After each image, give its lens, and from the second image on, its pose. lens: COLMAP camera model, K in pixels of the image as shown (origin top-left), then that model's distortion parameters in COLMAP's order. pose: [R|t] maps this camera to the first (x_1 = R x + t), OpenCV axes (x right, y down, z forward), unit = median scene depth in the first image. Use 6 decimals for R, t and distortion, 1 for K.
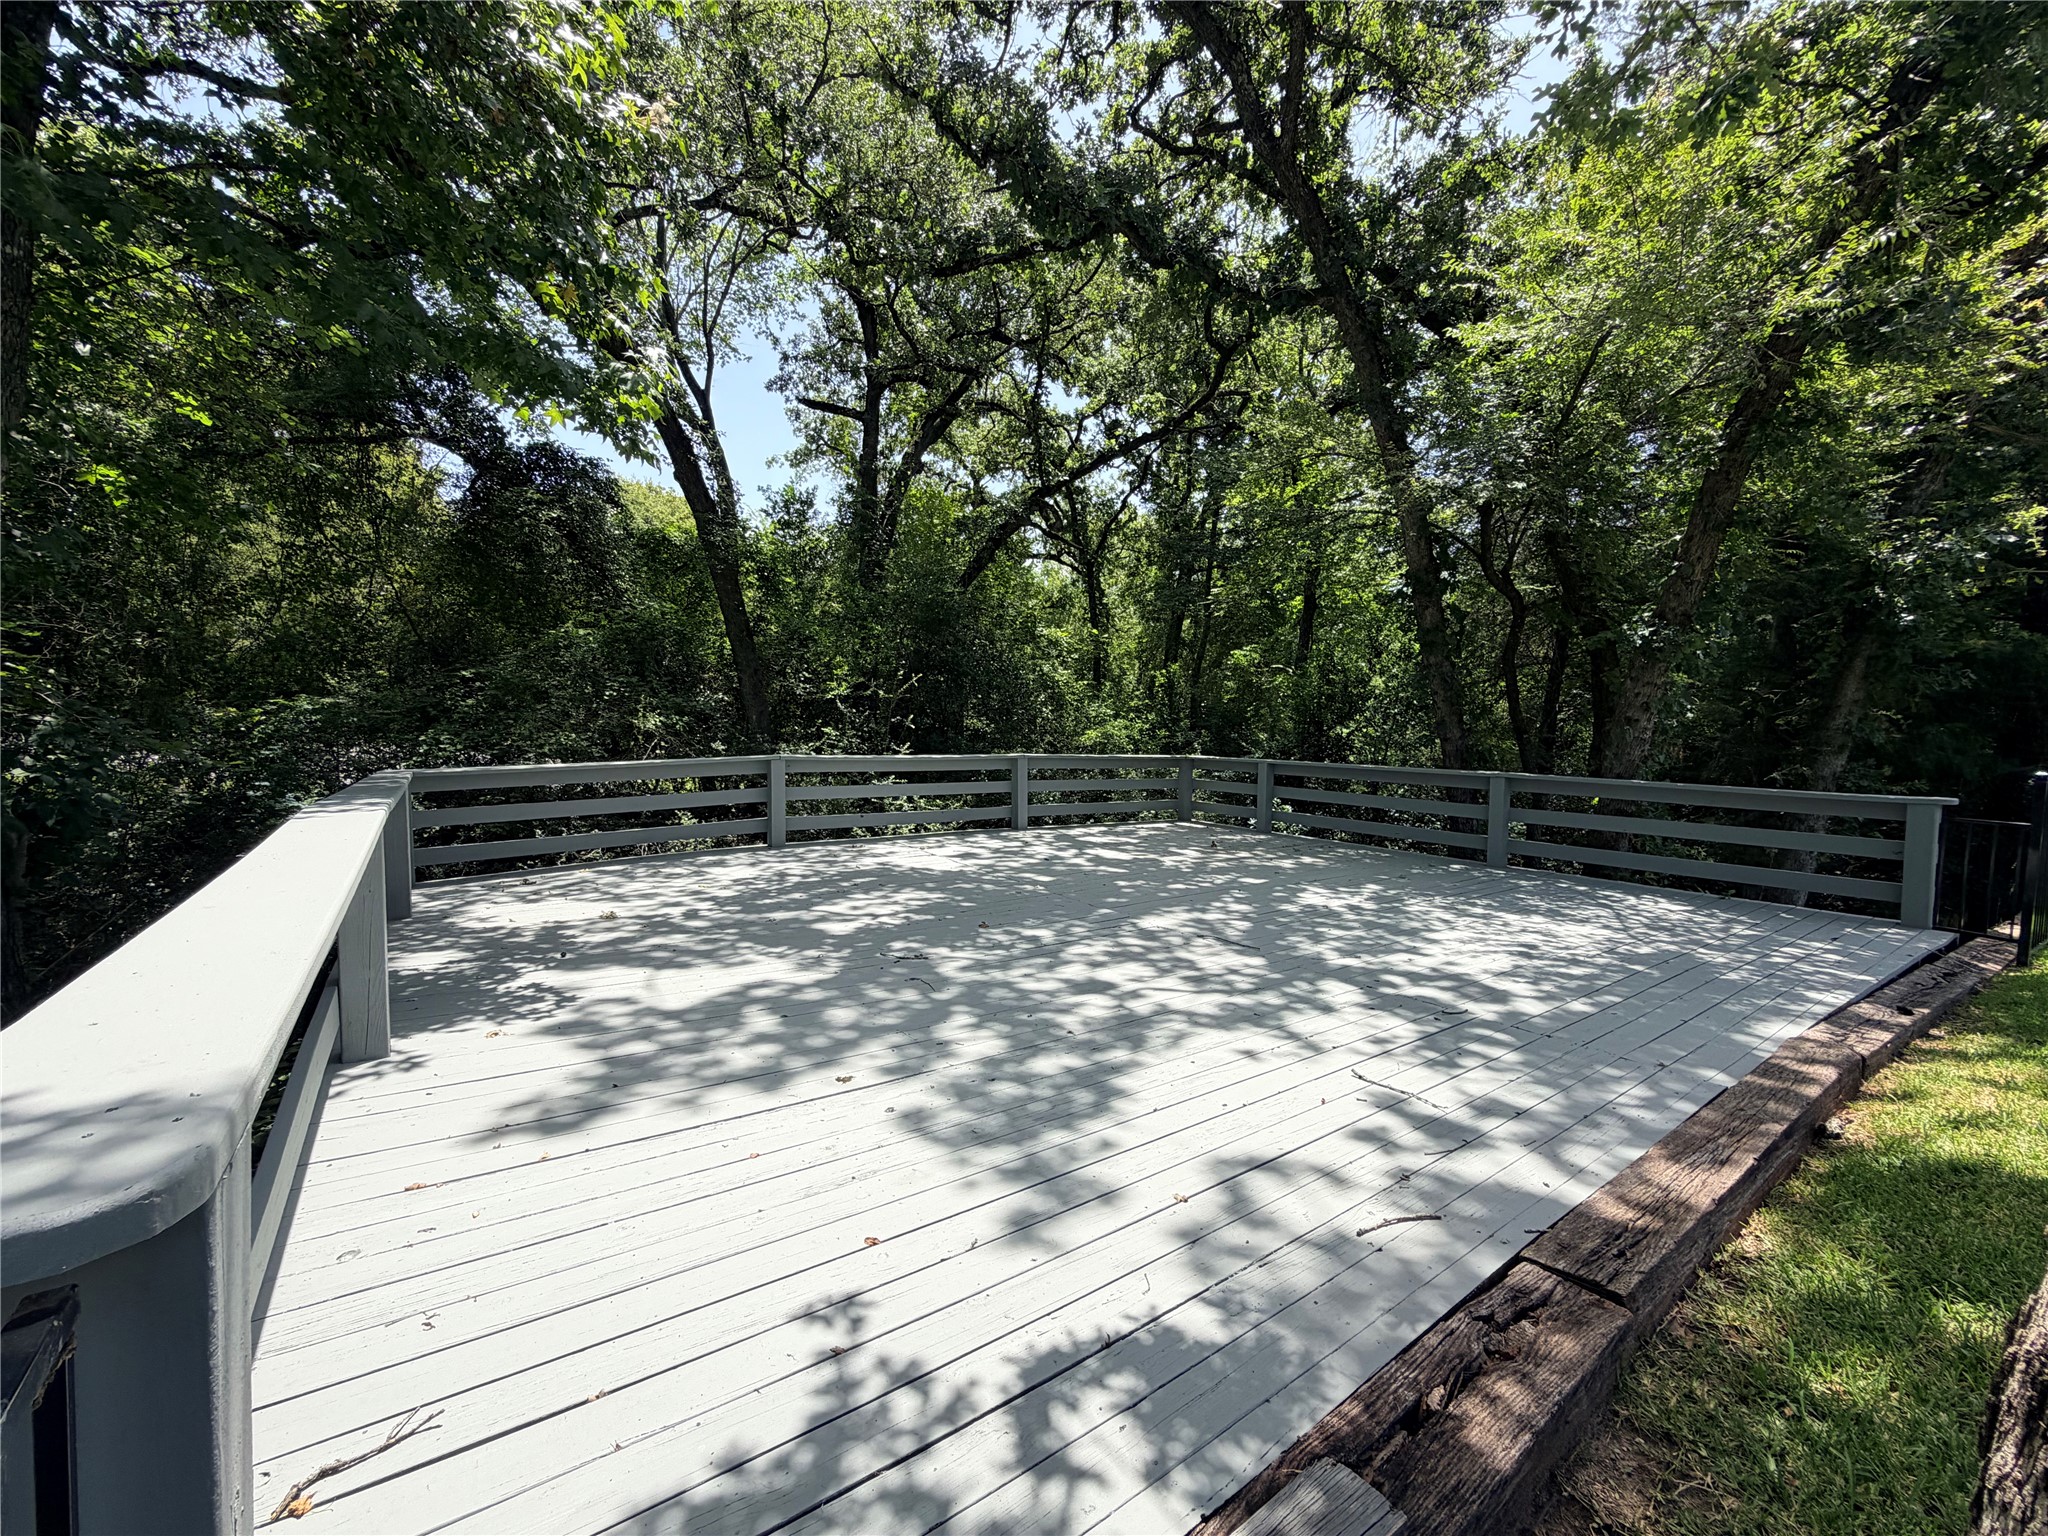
lens RADIAL K [[820.7, 0, 1024.0], [0, 820.7, 768.0], [0, 0, 1]] dist [0.001095, -0.000020]
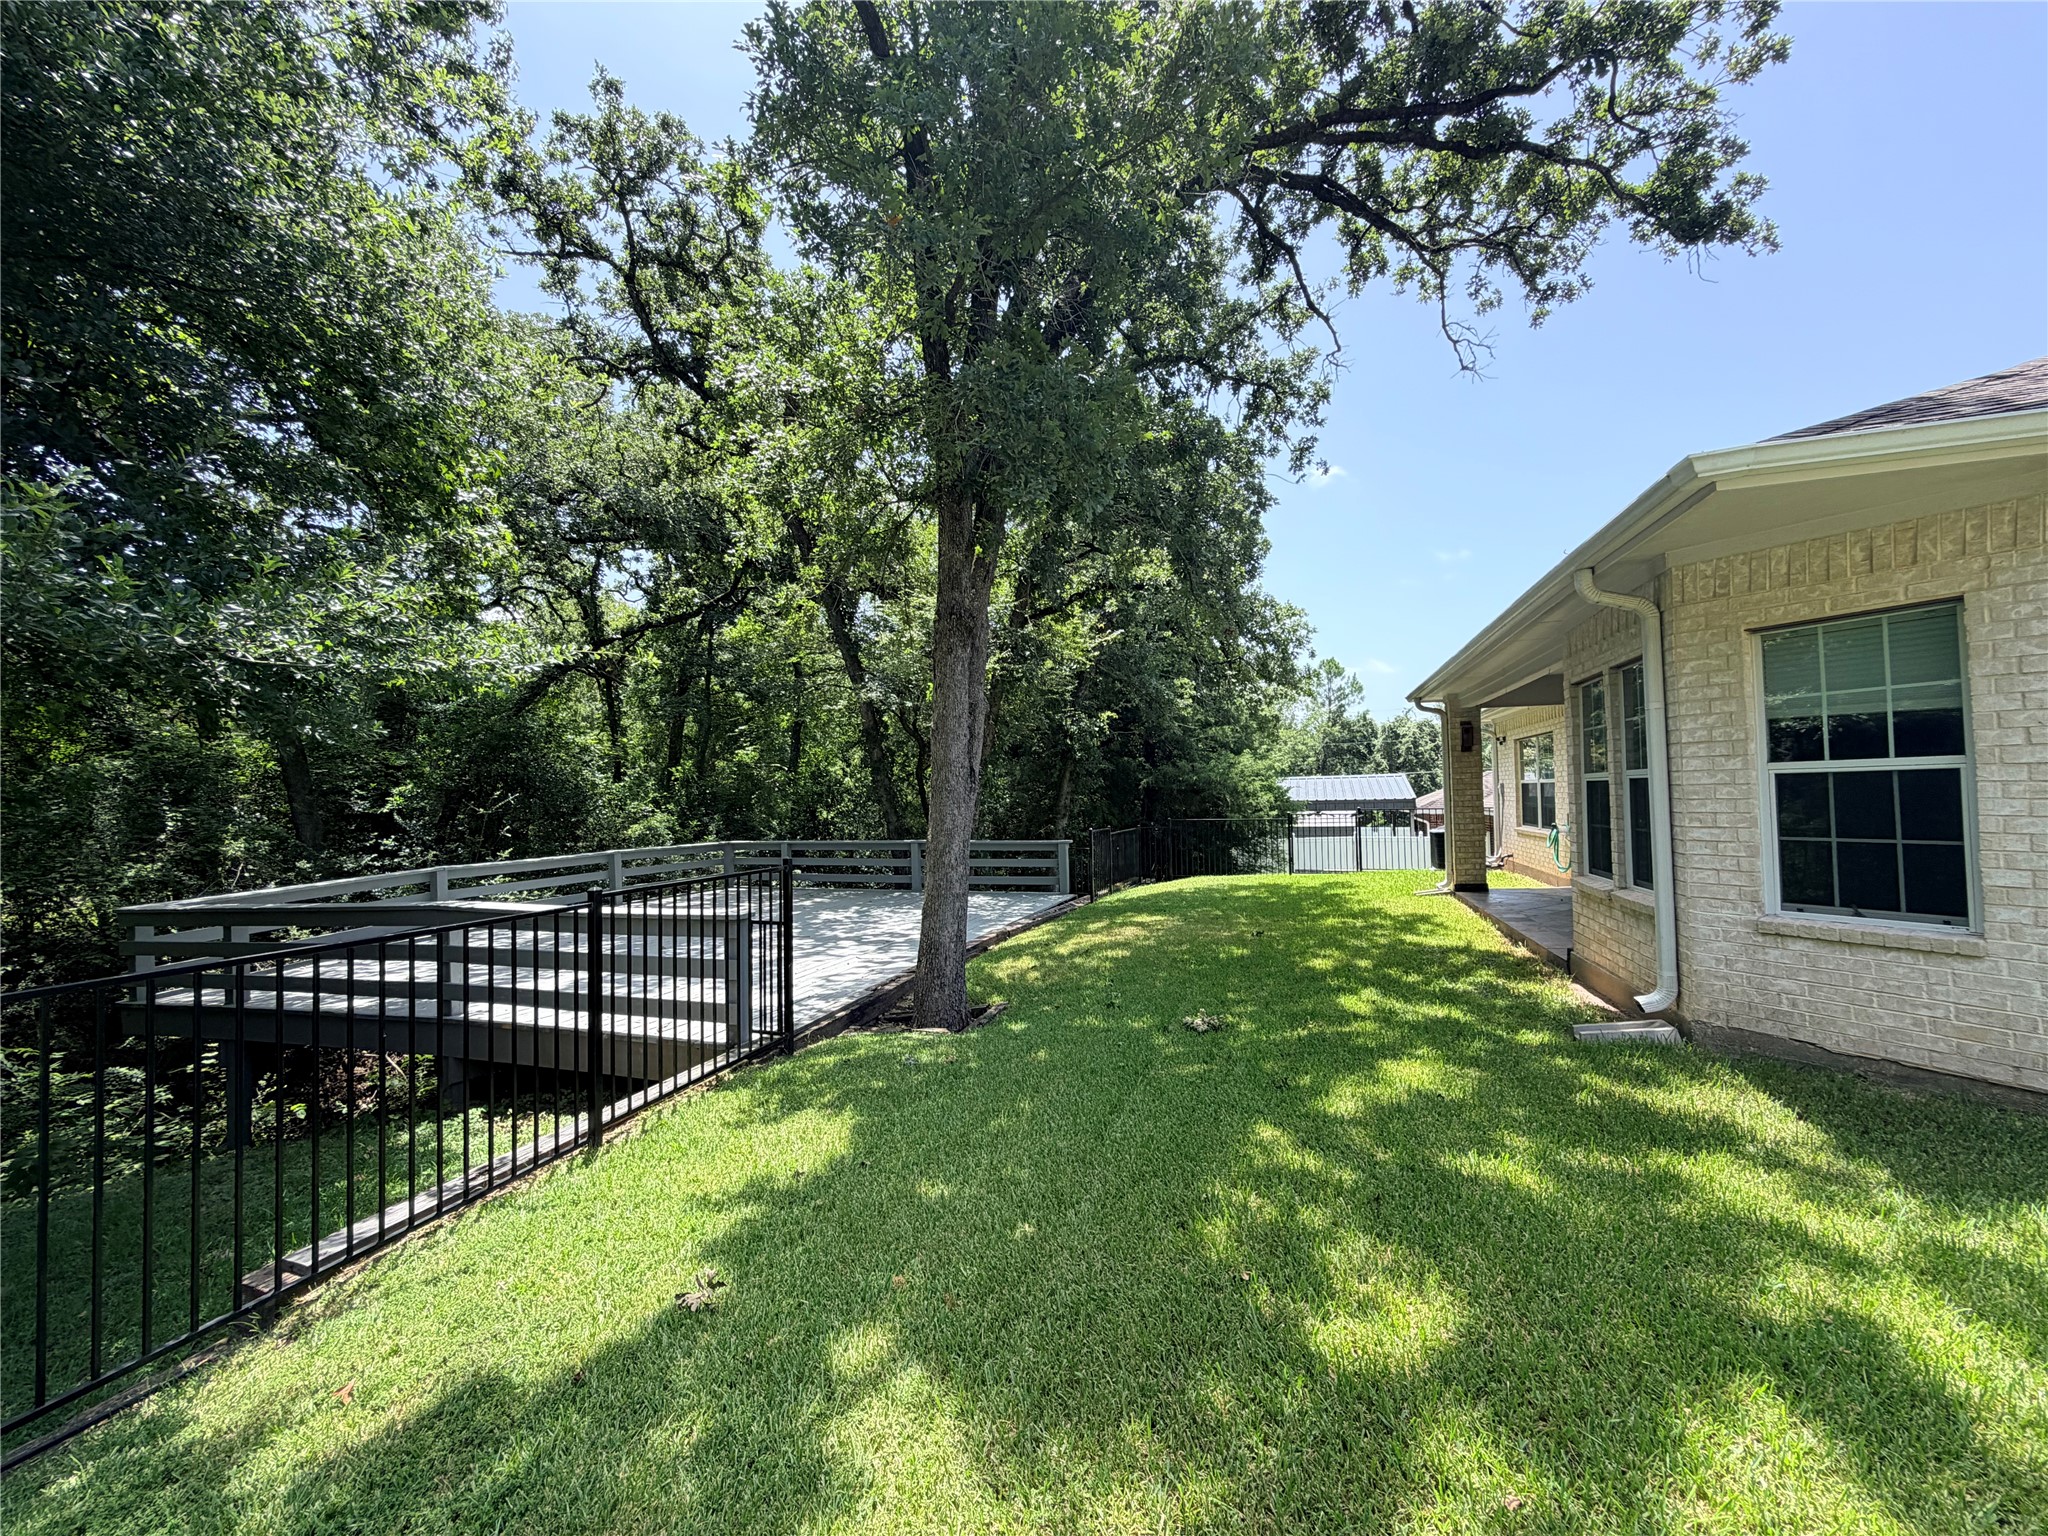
lens RADIAL K [[820.7, 0, 1024.0], [0, 820.7, 768.0], [0, 0, 1]] dist [0.001095, -0.000020]
pose [[0.812466, -0.021671, 0.582606, -0.226160], [0.069206, 0.995828, -0.059468, -0.023064], [-0.578887, 0.088635, 0.810576, -0.502485]]
